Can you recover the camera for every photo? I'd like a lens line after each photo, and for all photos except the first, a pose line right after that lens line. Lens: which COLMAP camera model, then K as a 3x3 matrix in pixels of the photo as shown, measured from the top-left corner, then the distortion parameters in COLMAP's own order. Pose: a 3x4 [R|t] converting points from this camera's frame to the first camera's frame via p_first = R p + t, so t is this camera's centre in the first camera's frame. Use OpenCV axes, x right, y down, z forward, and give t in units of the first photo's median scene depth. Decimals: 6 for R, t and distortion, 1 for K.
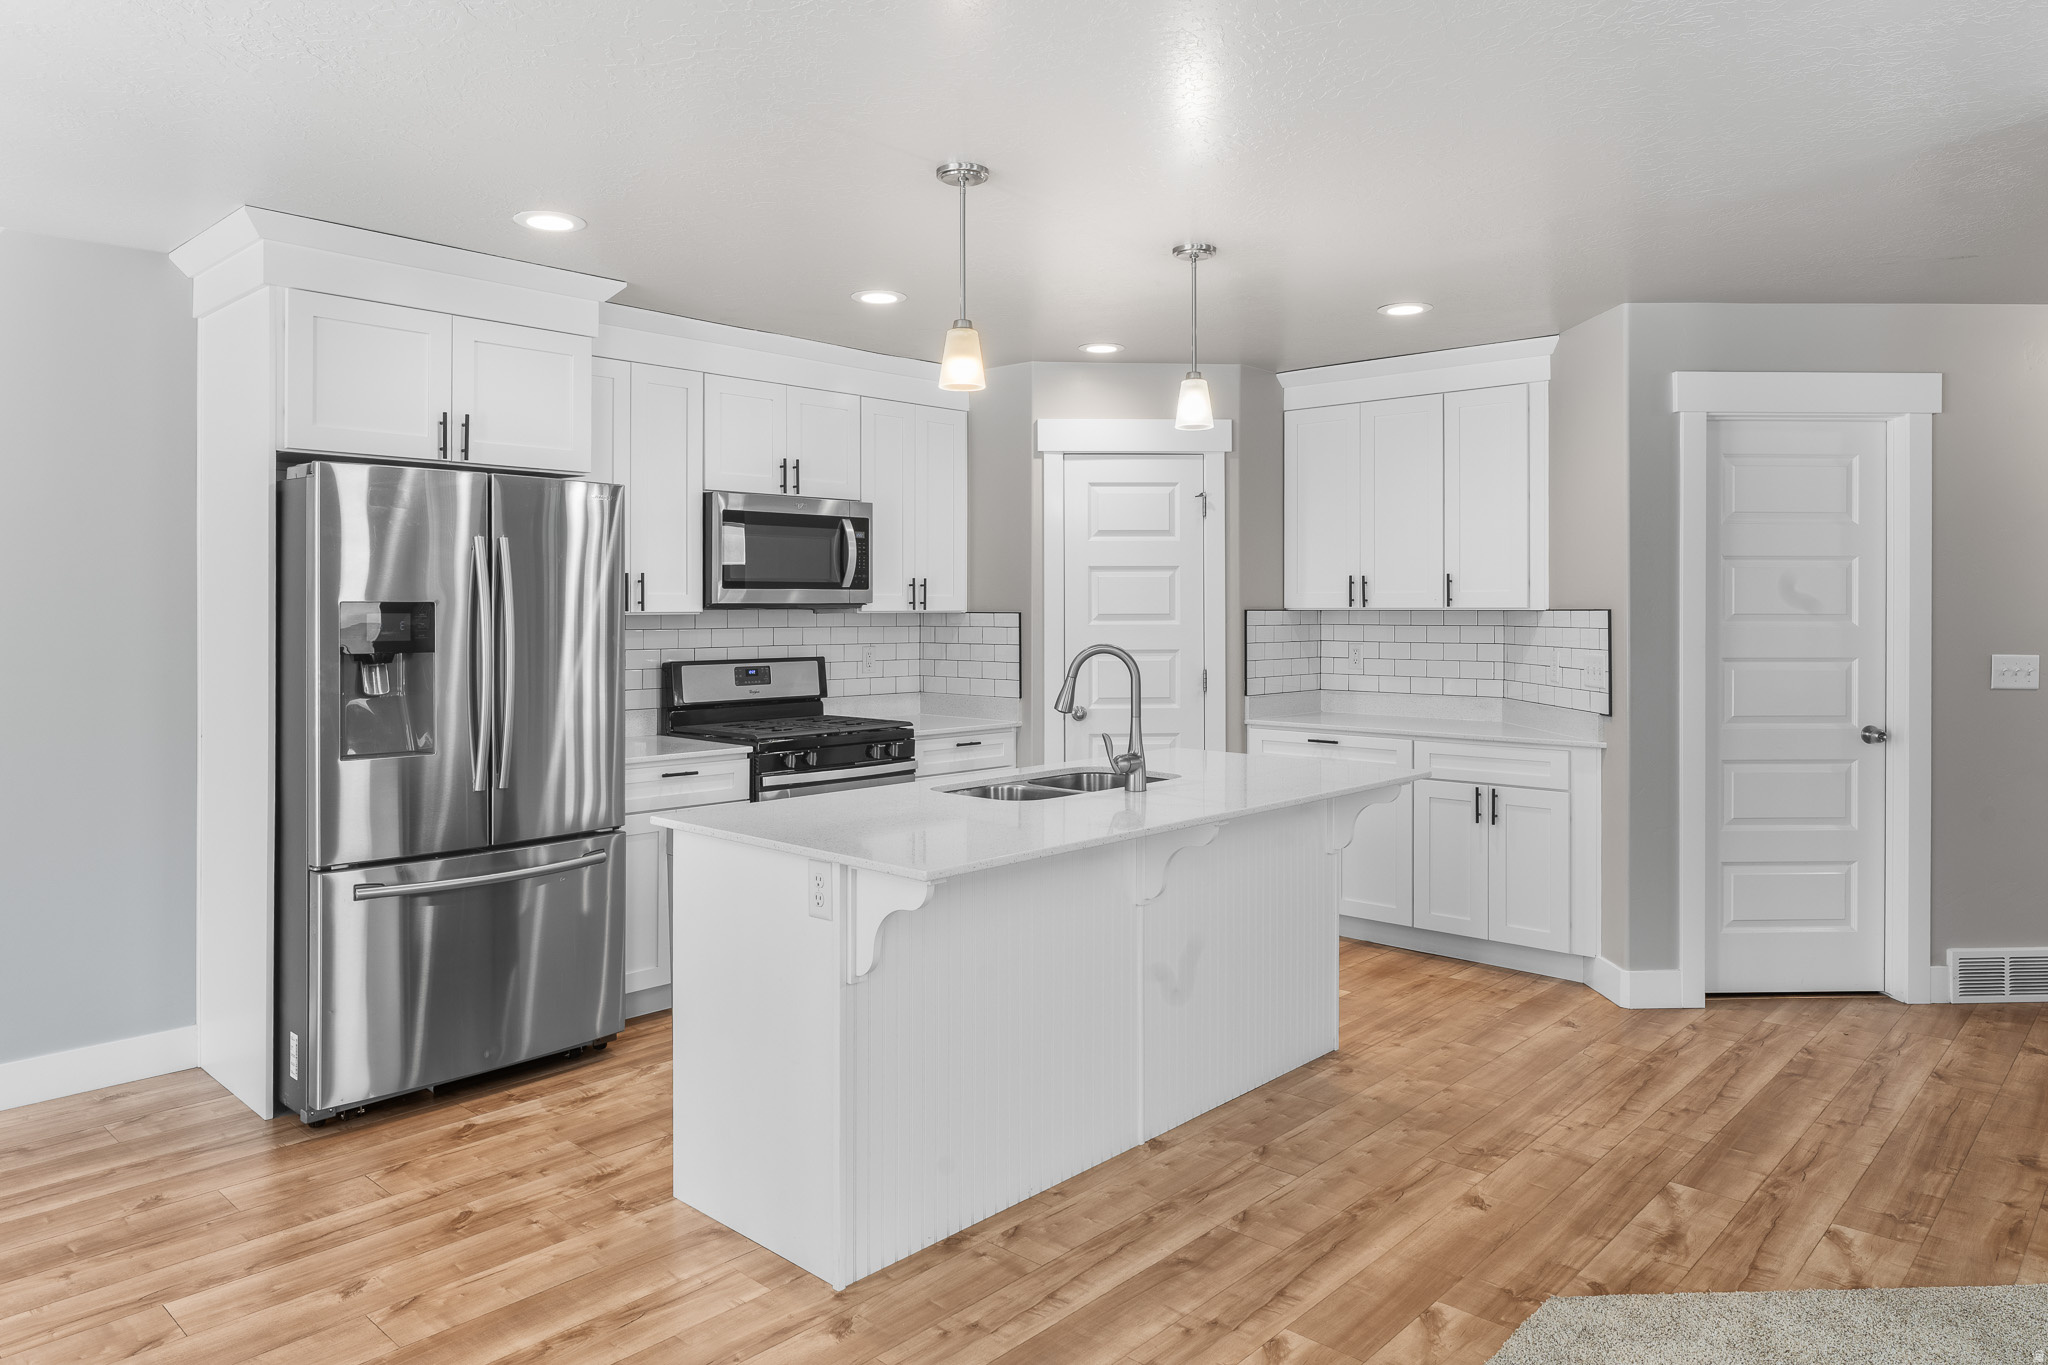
lens RADIAL K [[1317.2, 0, 1019.9], [0, 1317.2, 607.1], [0, 0, 1]] dist [-0.002970, -0.000397]
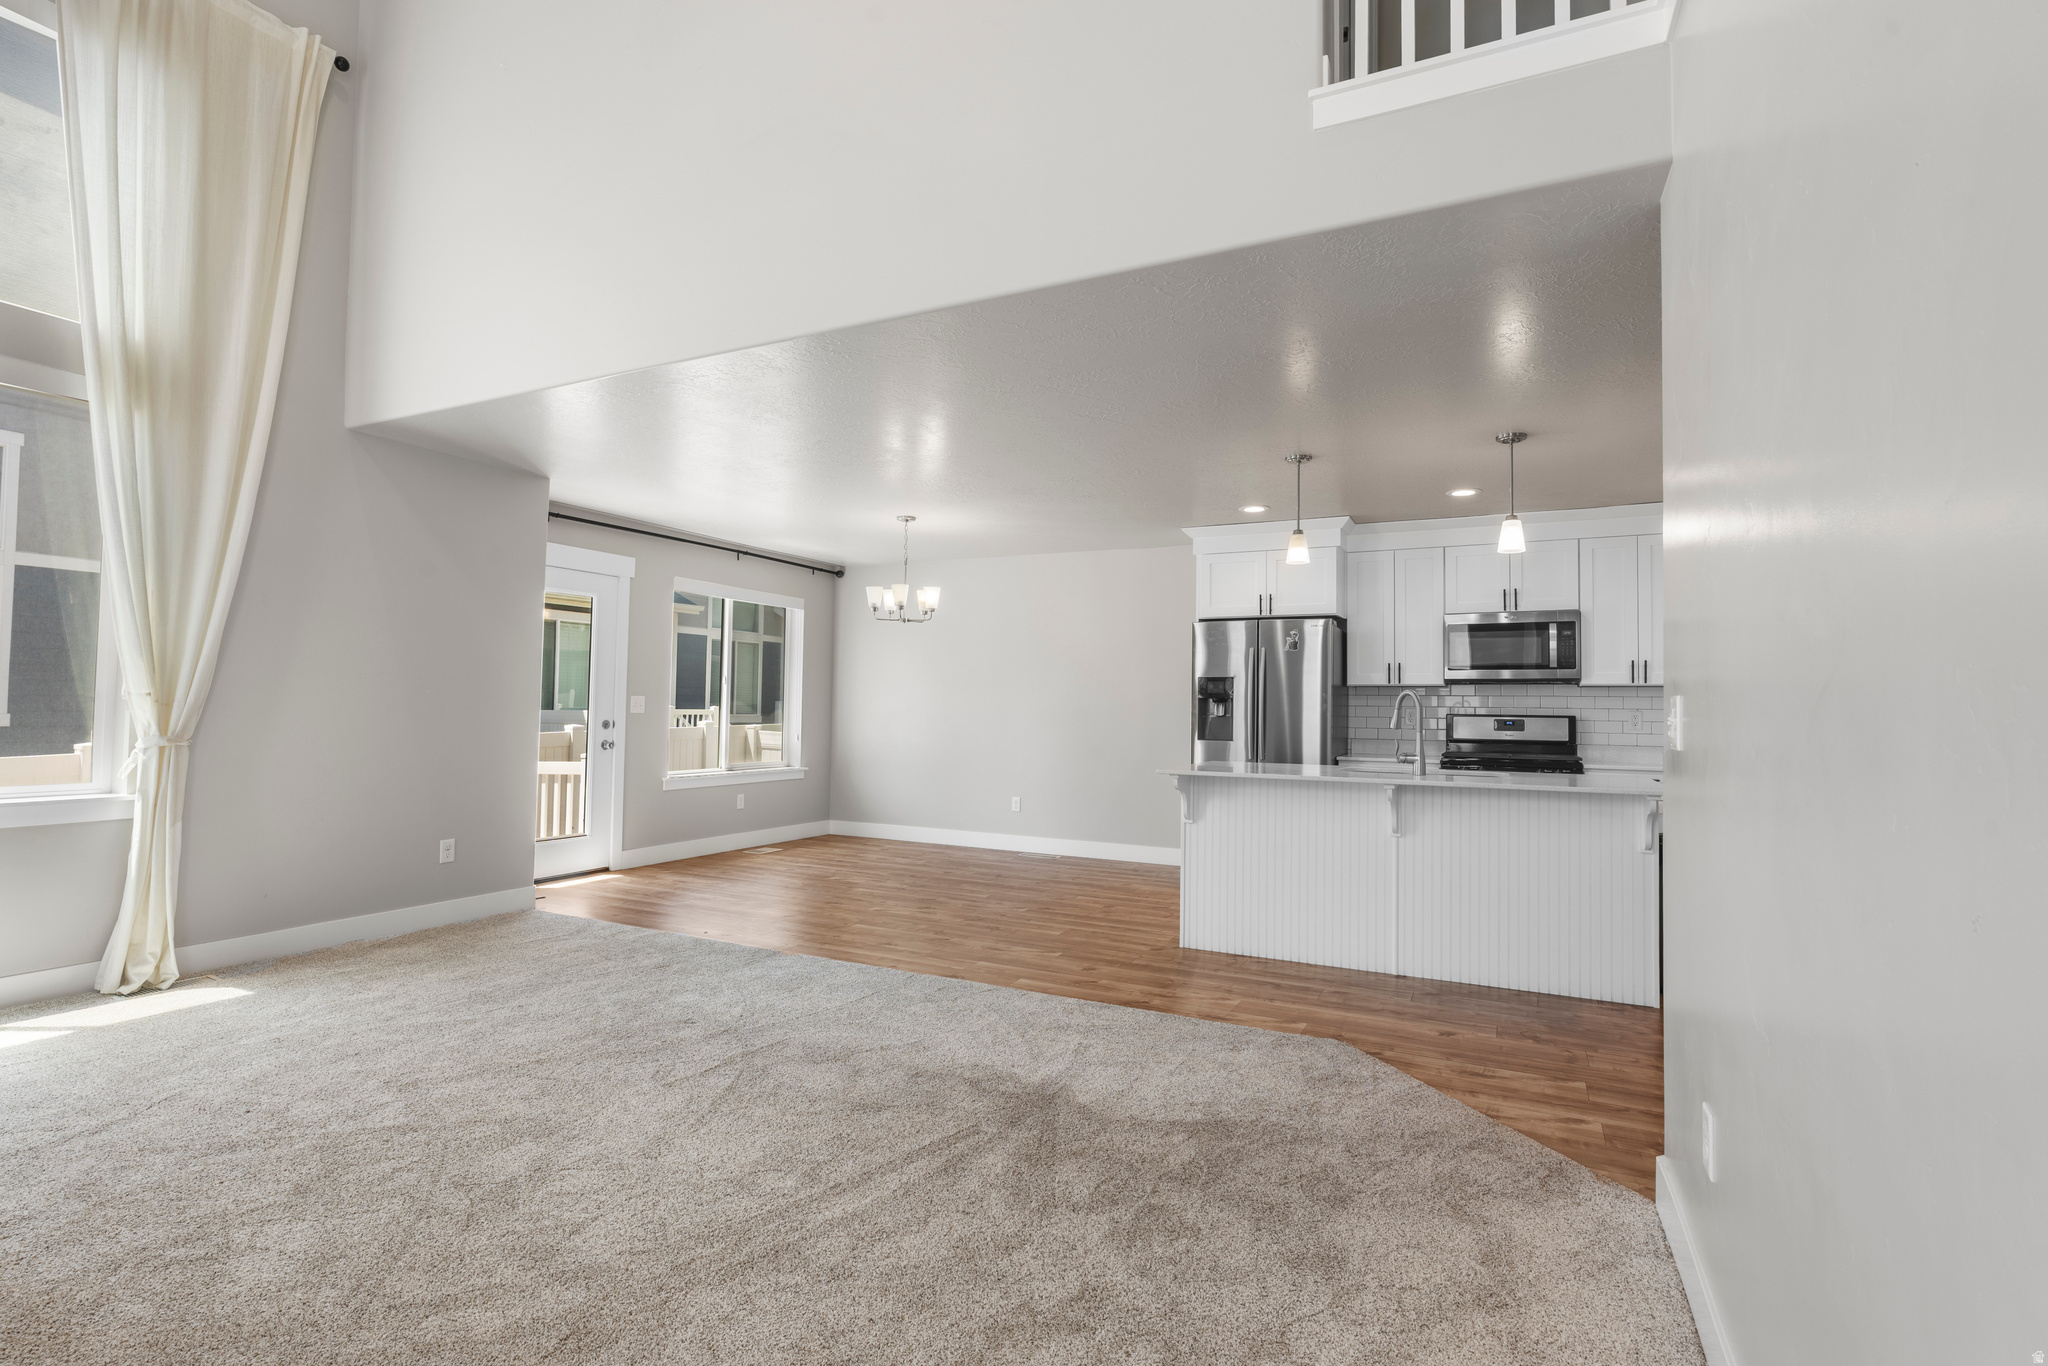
lens RADIAL K [[967.9, 0, 1024.0], [0, 967.9, 683.0], [0, 0, 1]] dist [-0.001743, -0.000277]
pose [[0.279821, -0.020969, -0.959823, 0.891852], [-0.013100, 0.999585, -0.025657, 0.045165], [0.959963, 0.019753, 0.279430, 0.120032]]
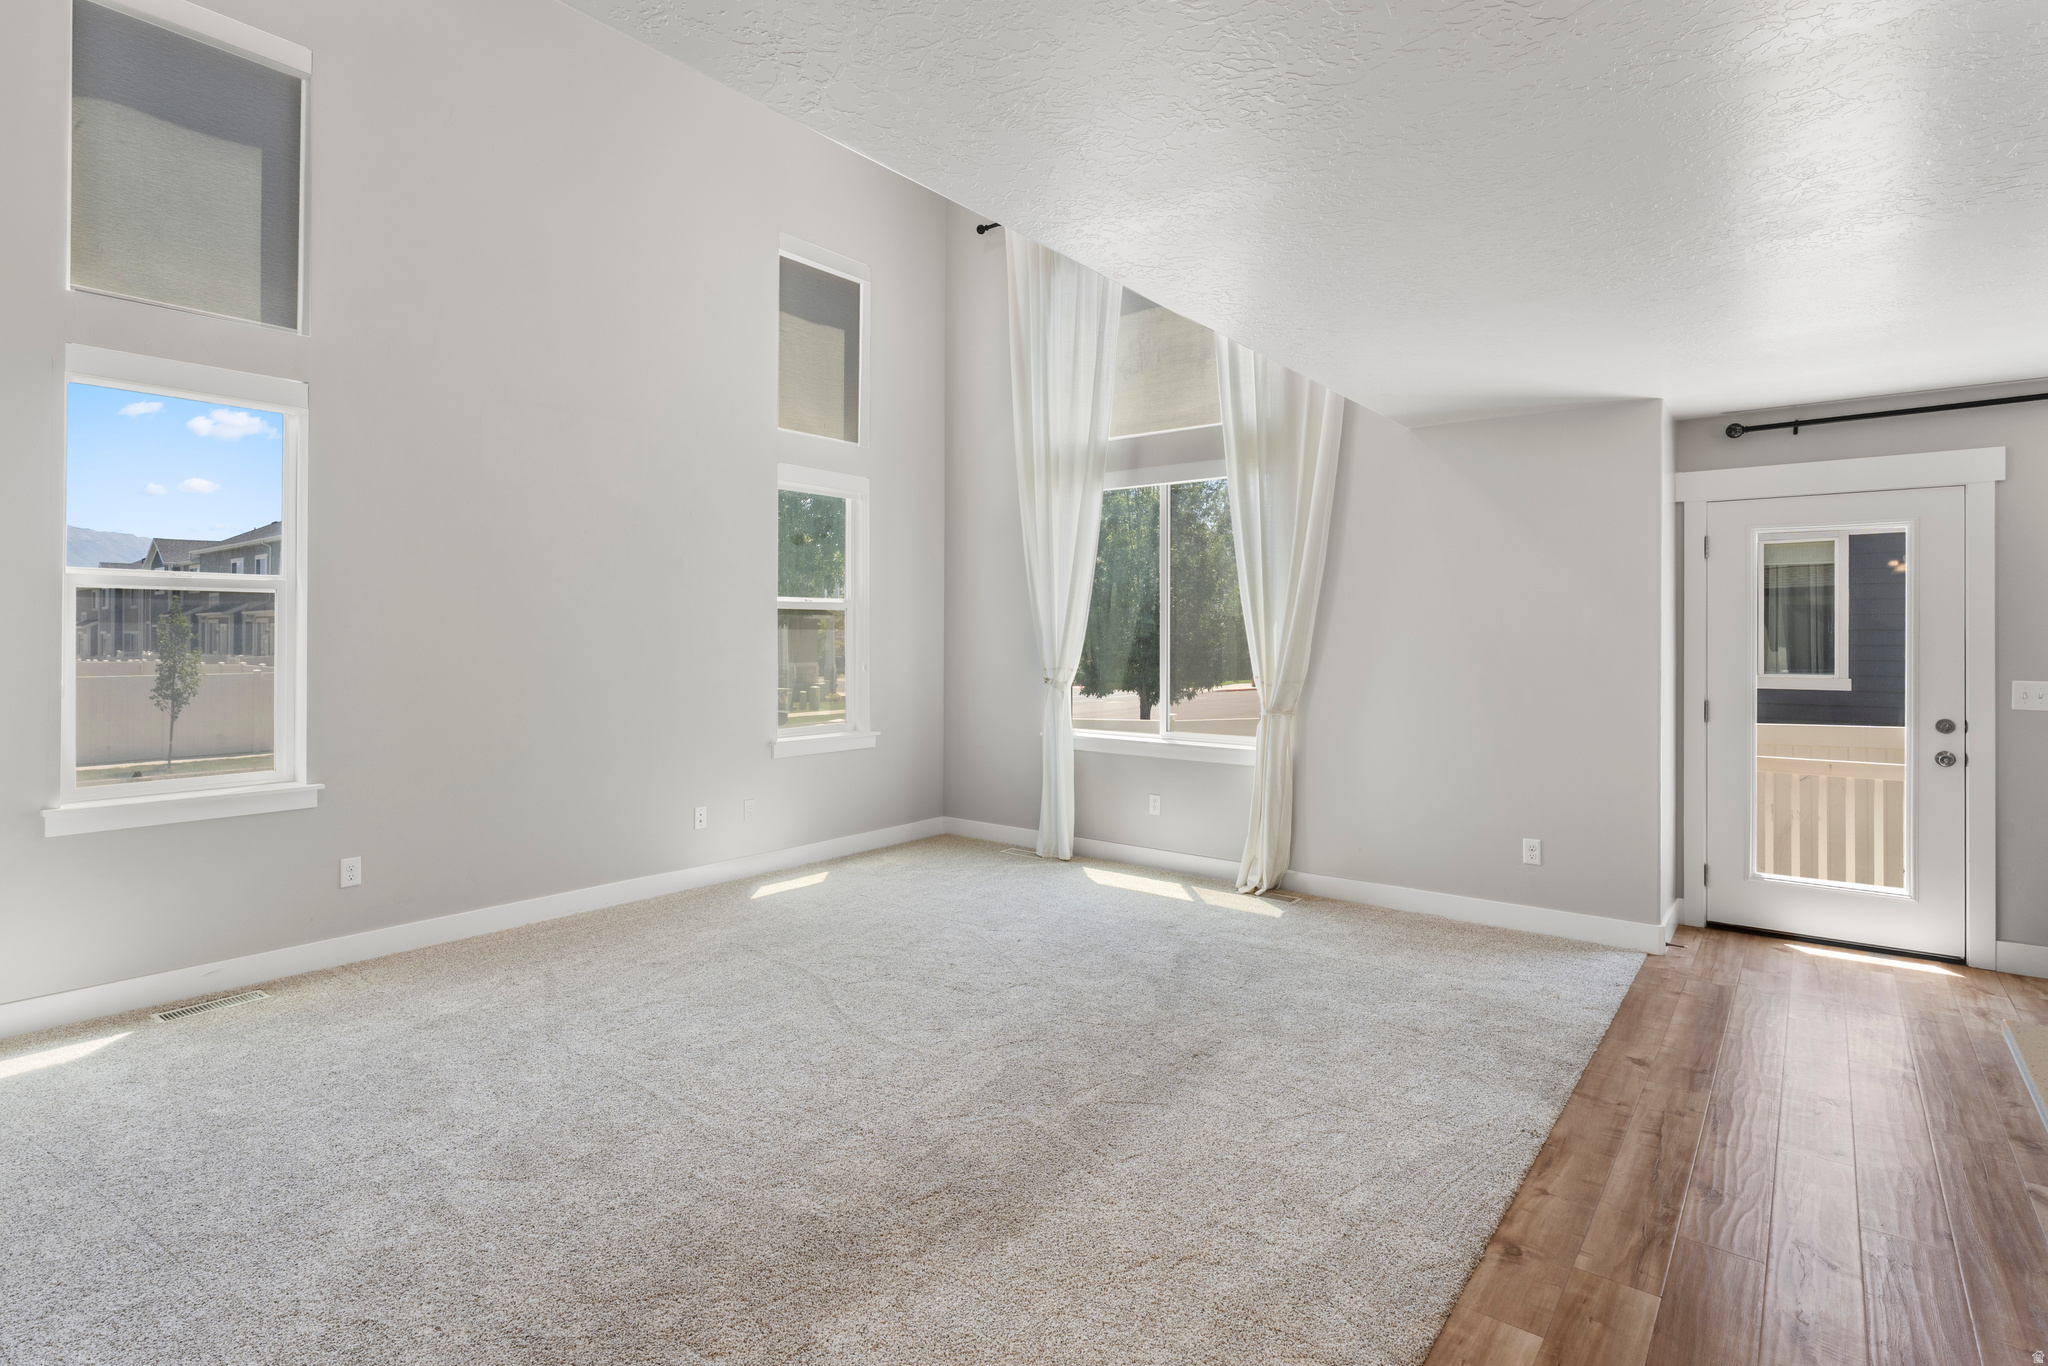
lens RADIAL K [[1016.4, 0, 1012.2], [0, 1016.4, 633.0], [0, 0, 1]] dist [-0.002011, 0.000068]
pose [[-0.996927, -0.004041, -0.078236, 0.266568], [-0.003418, 0.999961, -0.008105, 0.001775], [0.078265, -0.007813, -0.996902, 0.802946]]
